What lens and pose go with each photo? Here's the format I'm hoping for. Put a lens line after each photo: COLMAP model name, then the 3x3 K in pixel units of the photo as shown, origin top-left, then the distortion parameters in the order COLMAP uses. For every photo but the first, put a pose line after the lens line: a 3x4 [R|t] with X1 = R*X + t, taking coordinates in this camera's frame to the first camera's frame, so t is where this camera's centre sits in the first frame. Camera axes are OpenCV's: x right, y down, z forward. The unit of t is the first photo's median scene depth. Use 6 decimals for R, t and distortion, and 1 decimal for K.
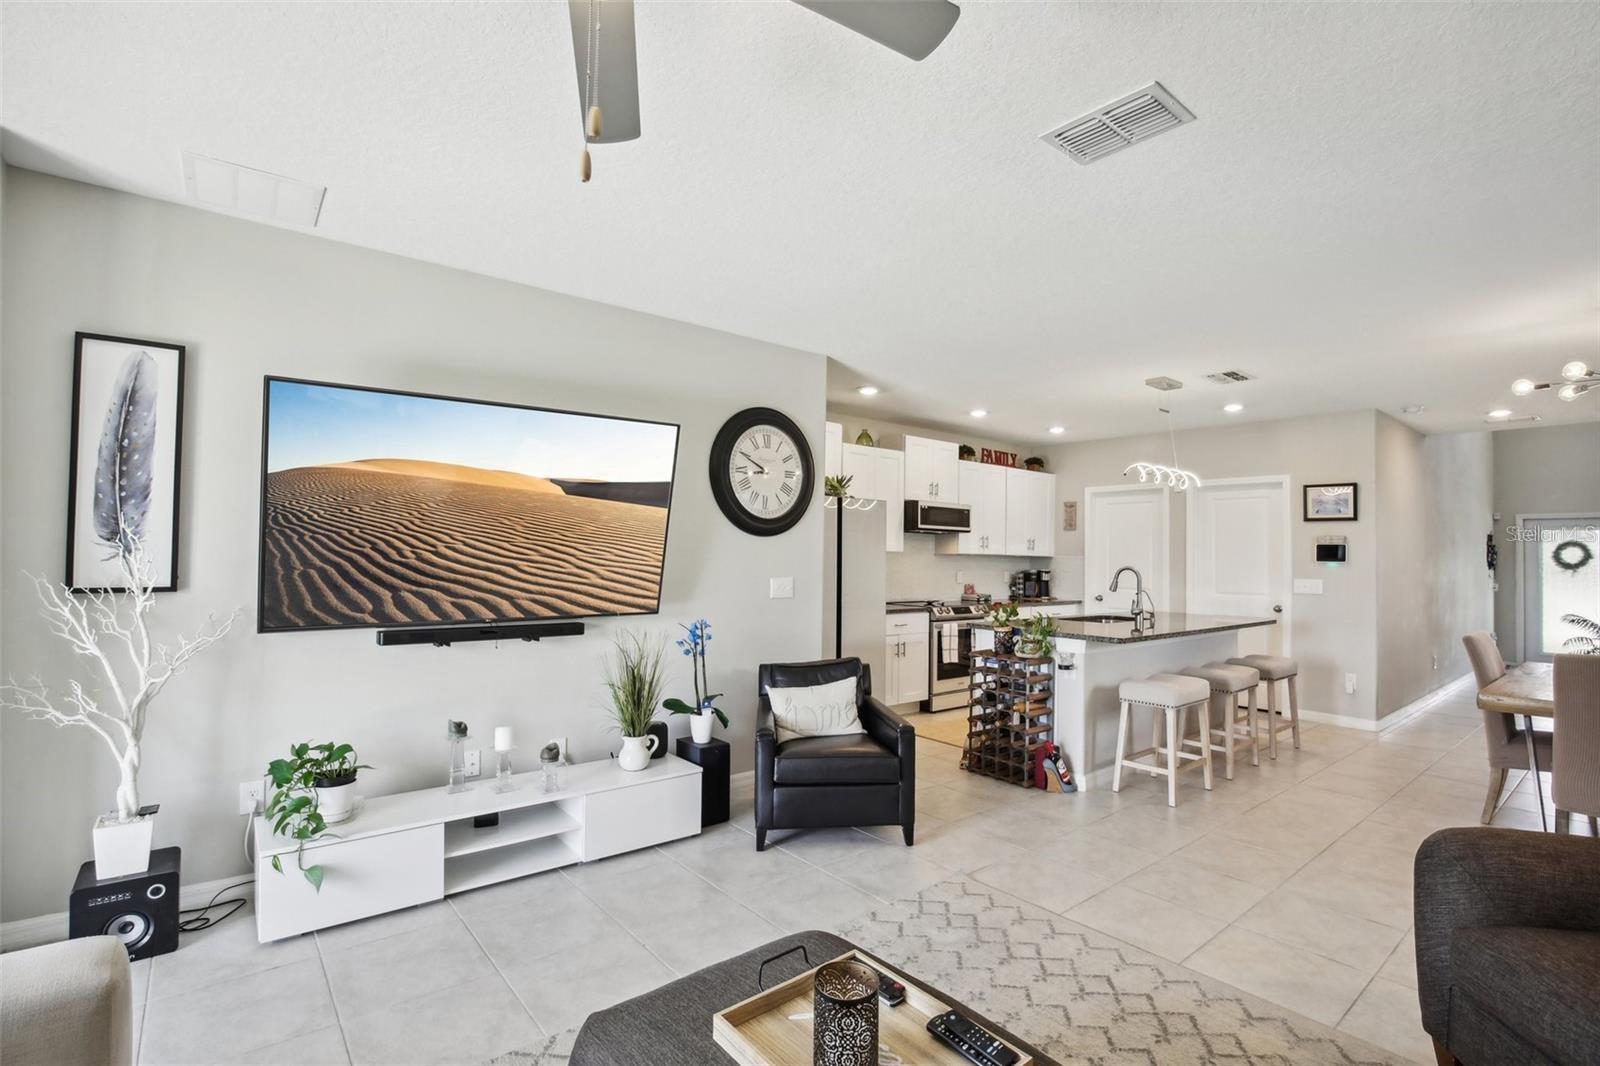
lens RADIAL K [[745.6, 0, 801.5], [0, 745.6, 539.0], [0, 0, 1]] dist [-0.027528, 0.000569]
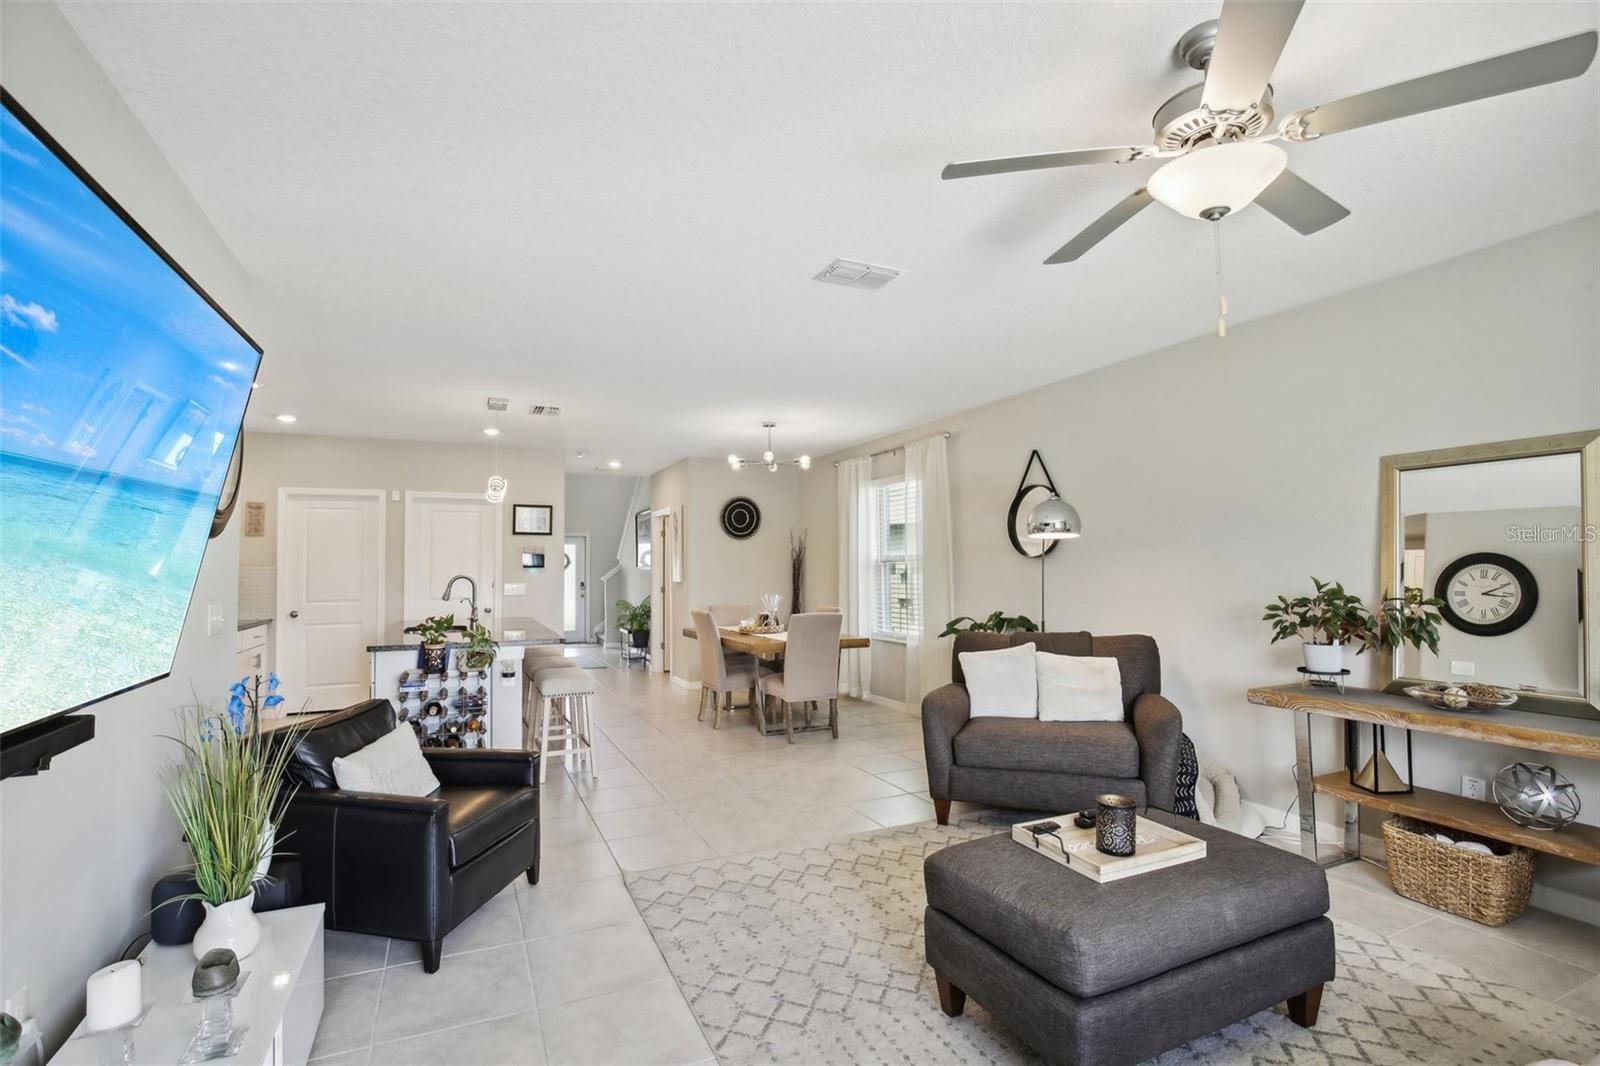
lens RADIAL K [[745.6, 0, 801.5], [0, 745.6, 539.0], [0, 0, 1]] dist [-0.027528, 0.000569]
pose [[0.252297, 0.018729, 0.967469, -0.507797], [-0.010537, 0.999807, -0.016608, -0.002433], [-0.967592, -0.006004, 0.252446, 0.344153]]
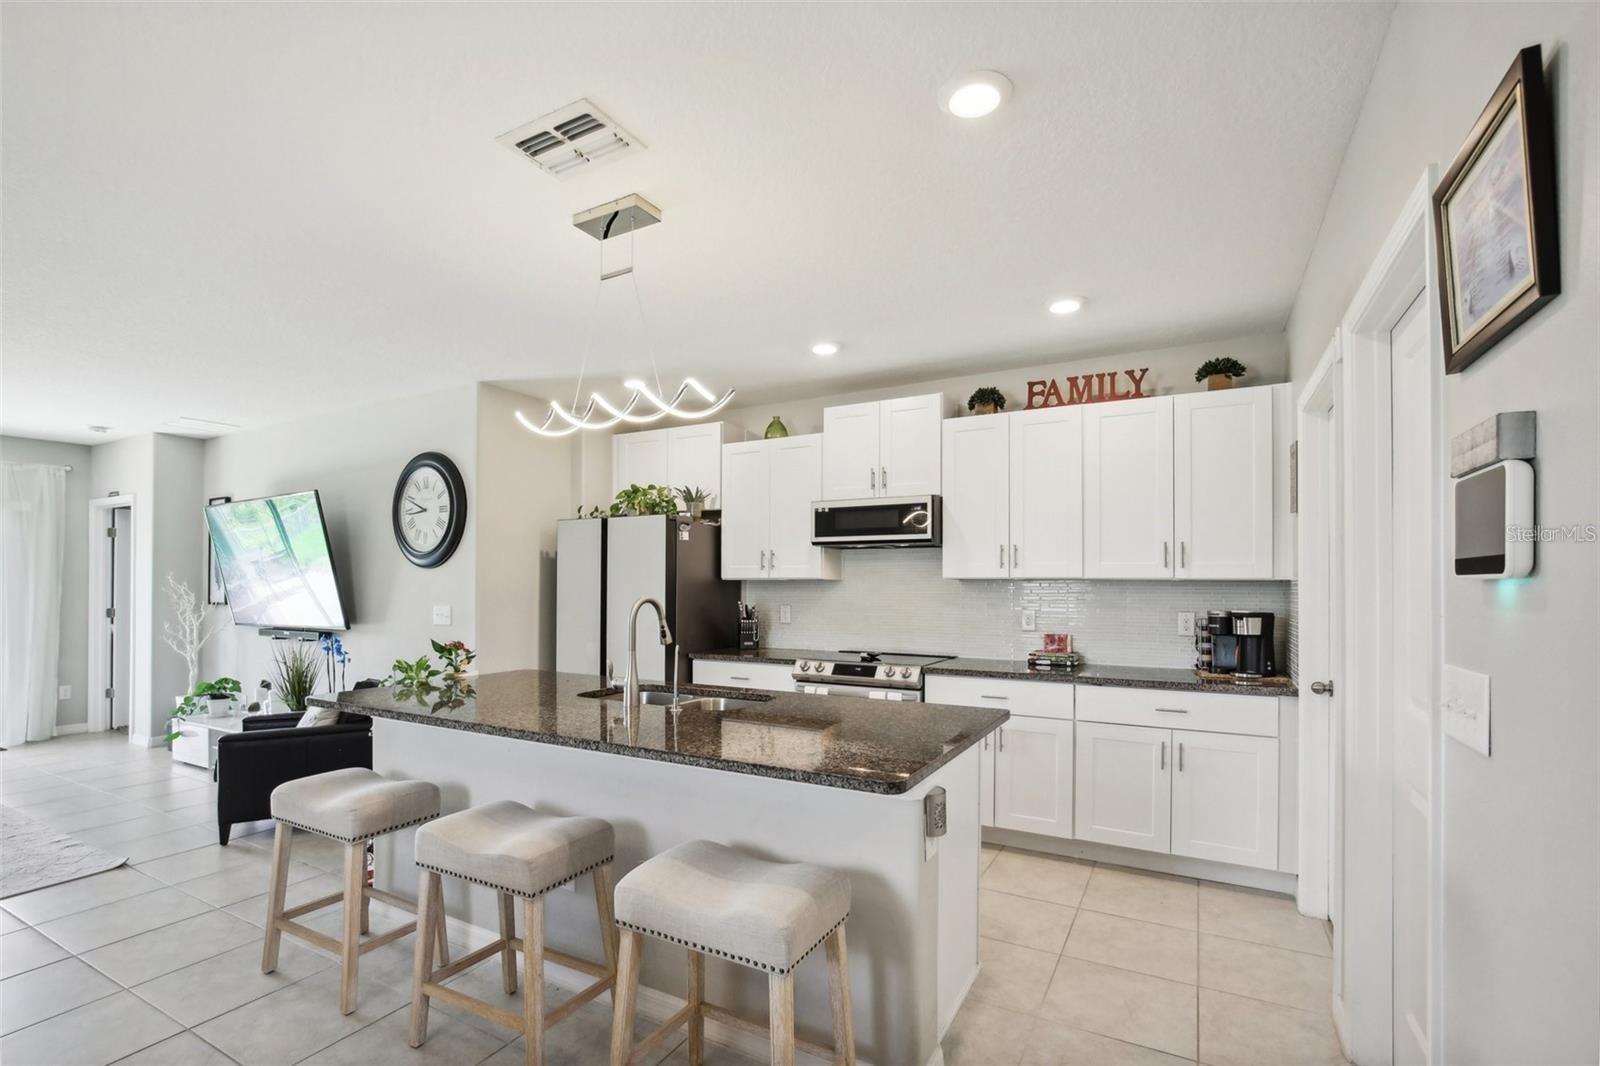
lens RADIAL K [[724.3, 0, 794.2], [0, 724.3, 581.8], [0, 0, 1]] dist [-0.002511, 0.000003]
pose [[0.363747, -0.016817, -0.931346, 1.120448], [0.026036, 0.999630, -0.007882, 0.038107], [0.931134, -0.021381, 0.364050, 1.080256]]
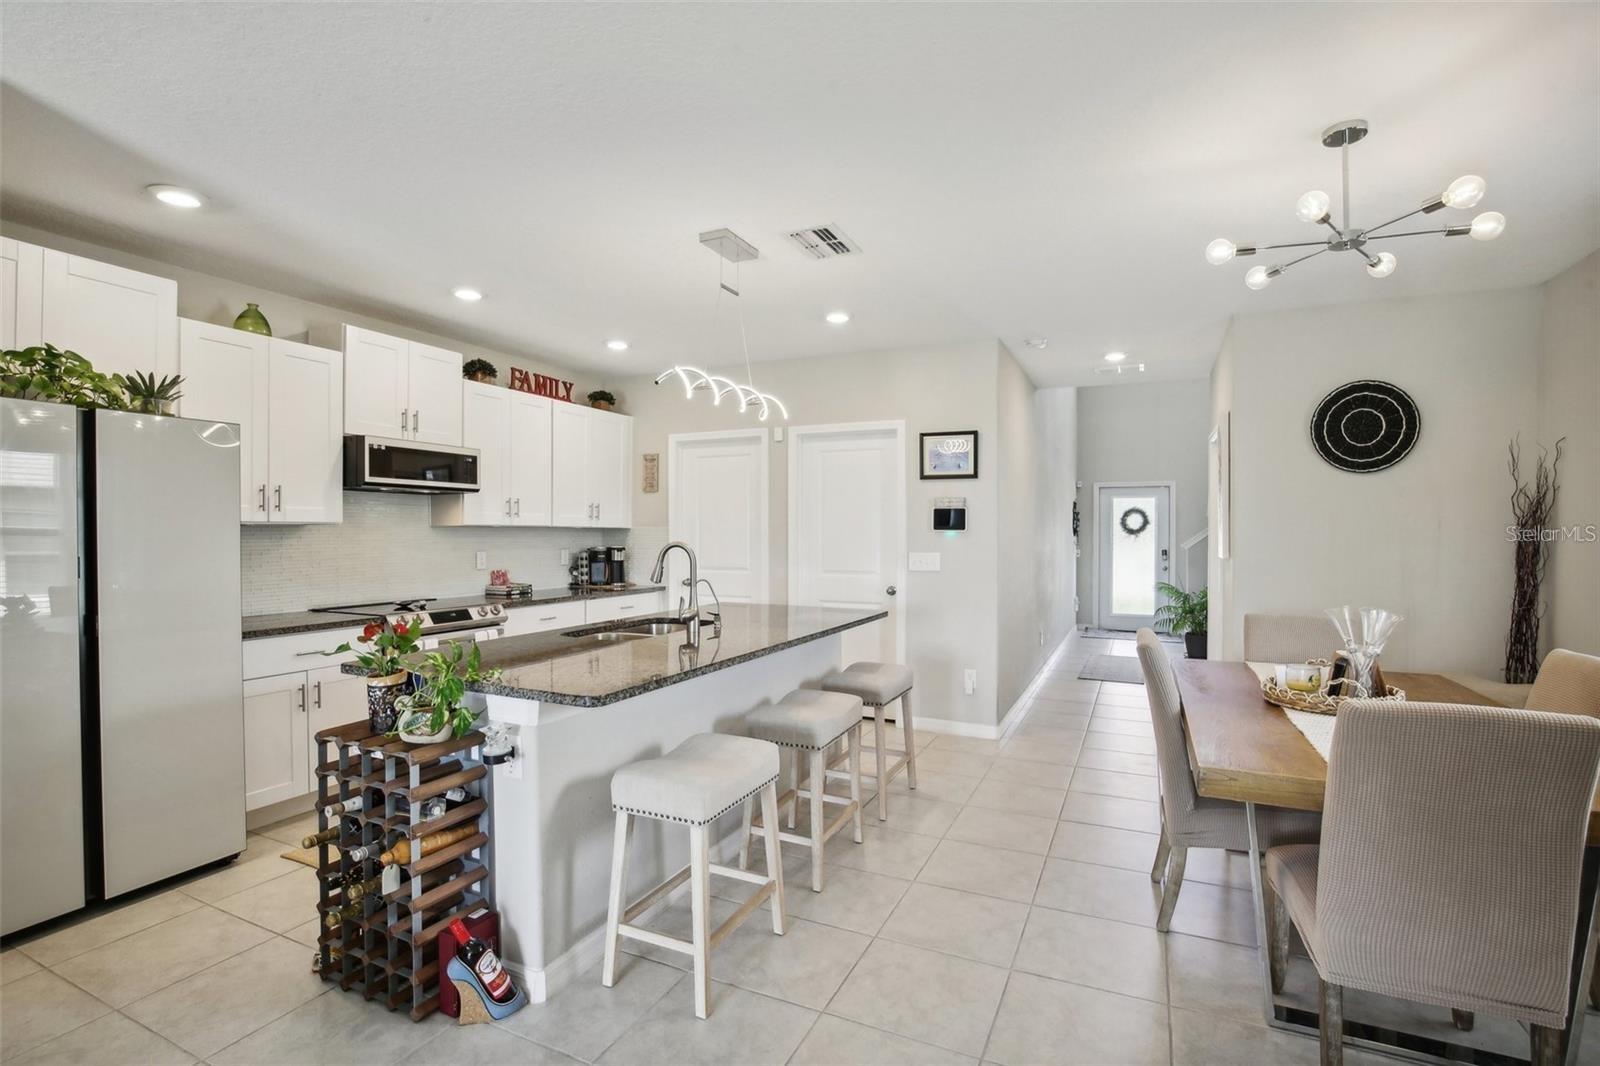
lens RADIAL K [[745.6, 0, 801.5], [0, 745.6, 539.0], [0, 0, 1]] dist [-0.027528, 0.000569]
pose [[0.903208, -0.018557, 0.428801, 0.317261], [0.003081, 0.999320, 0.036757, 0.014305], [-0.429191, -0.031878, 0.902651, 0.469589]]
